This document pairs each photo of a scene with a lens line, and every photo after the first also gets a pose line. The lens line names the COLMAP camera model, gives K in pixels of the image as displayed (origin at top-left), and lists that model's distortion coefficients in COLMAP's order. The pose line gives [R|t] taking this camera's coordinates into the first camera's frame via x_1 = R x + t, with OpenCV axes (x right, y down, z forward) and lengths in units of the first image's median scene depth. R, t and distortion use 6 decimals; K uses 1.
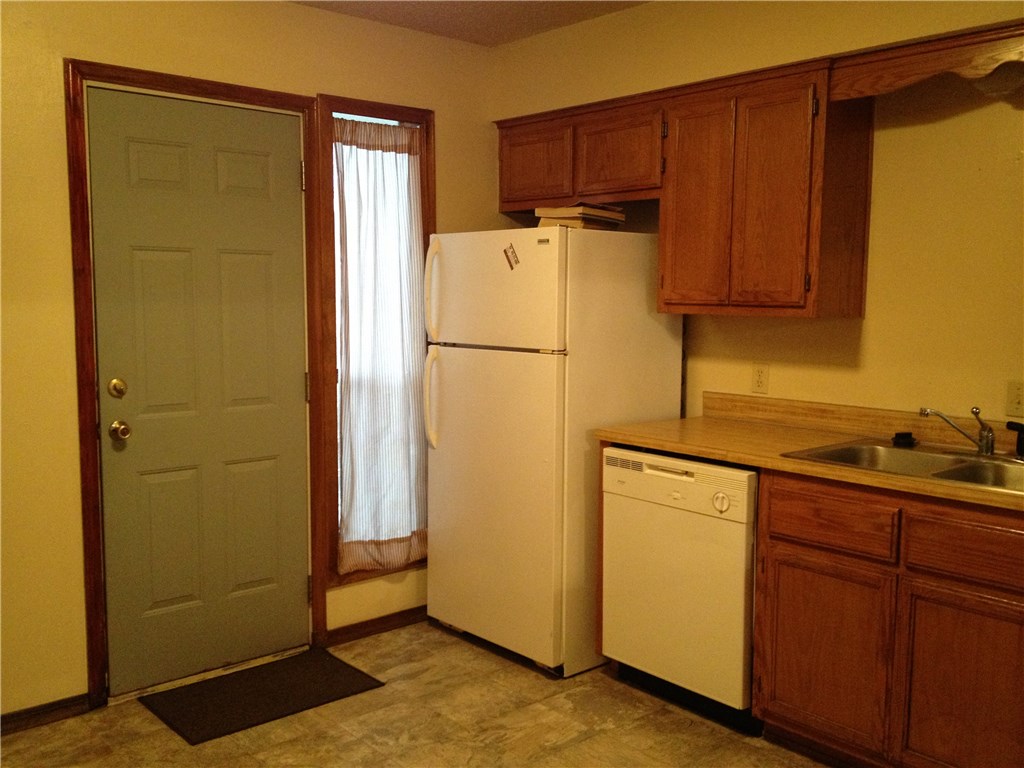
lens RADIAL K [[957.4, 0, 512.0], [0, 957.4, 384.0], [0, 0, 1]] dist [0.101029, -0.189634]
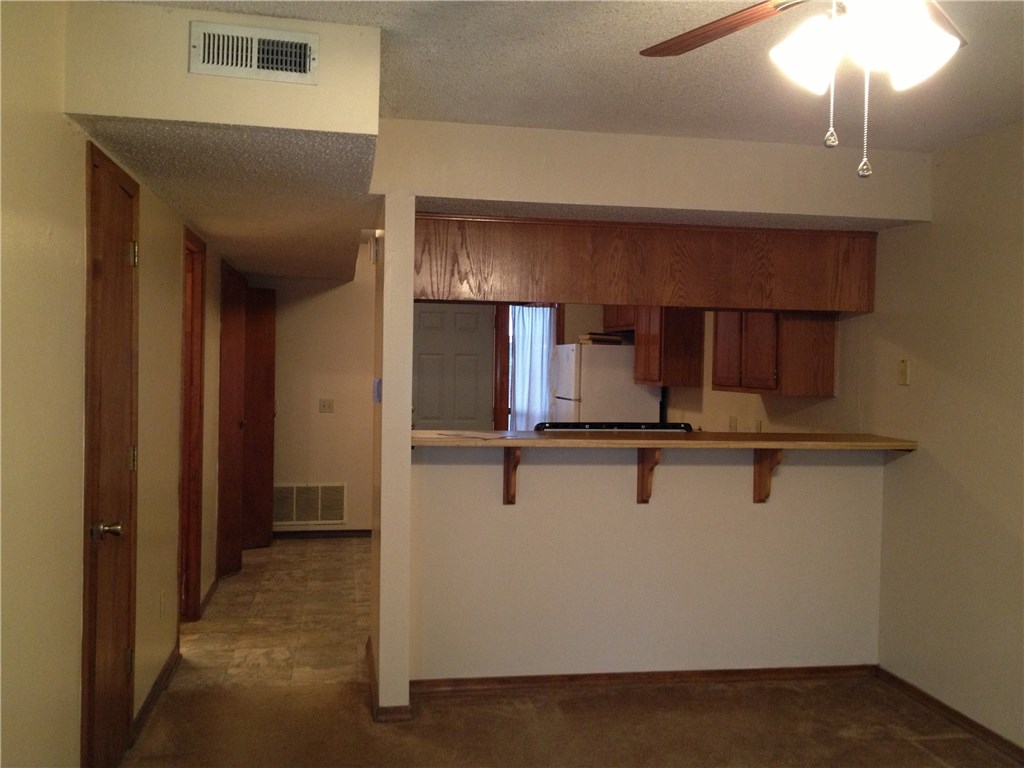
lens RADIAL K [[957.4, 0, 512.0], [0, 957.4, 384.0], [0, 0, 1]] dist [0.101029, -0.189634]
pose [[0.855722, 0.019889, -0.517054, 0.897038], [-0.063807, 0.995690, -0.067301, 0.074029], [0.513487, 0.090583, 0.853303, -0.810033]]
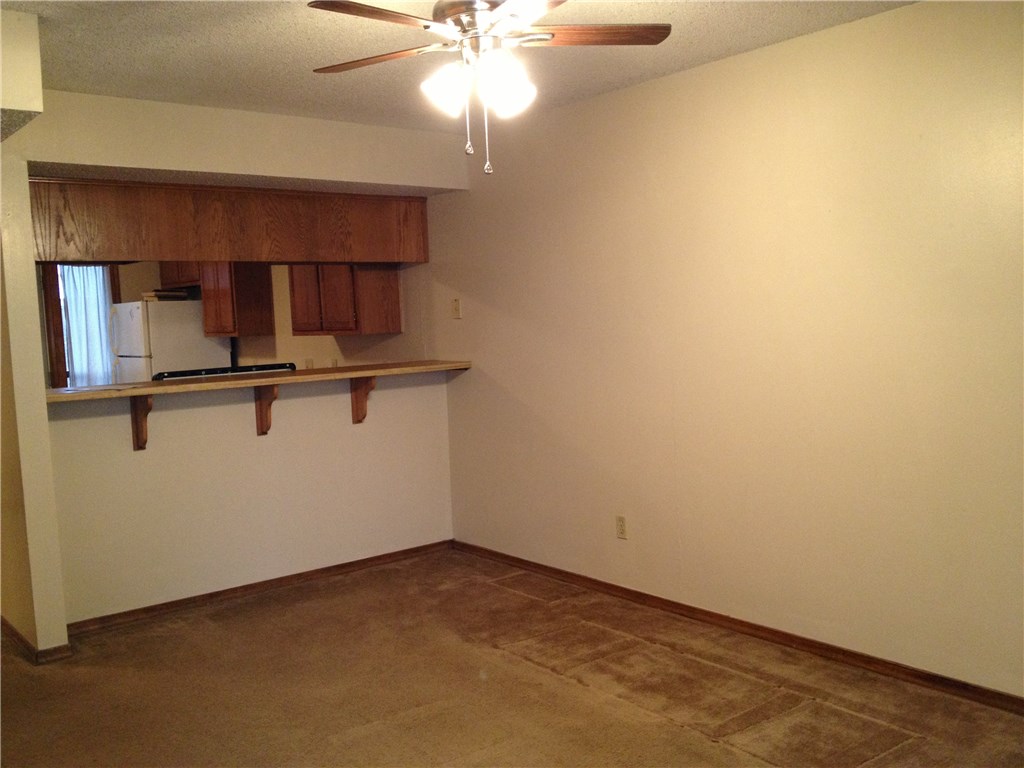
lens RADIAL K [[957.4, 0, 512.0], [0, 957.4, 384.0], [0, 0, 1]] dist [0.101029, -0.189634]
pose [[0.997846, -0.046007, -0.046763, 0.848655], [0.044885, 0.998685, -0.024771, 0.105585], [0.047841, 0.022619, 0.998599, -1.028078]]
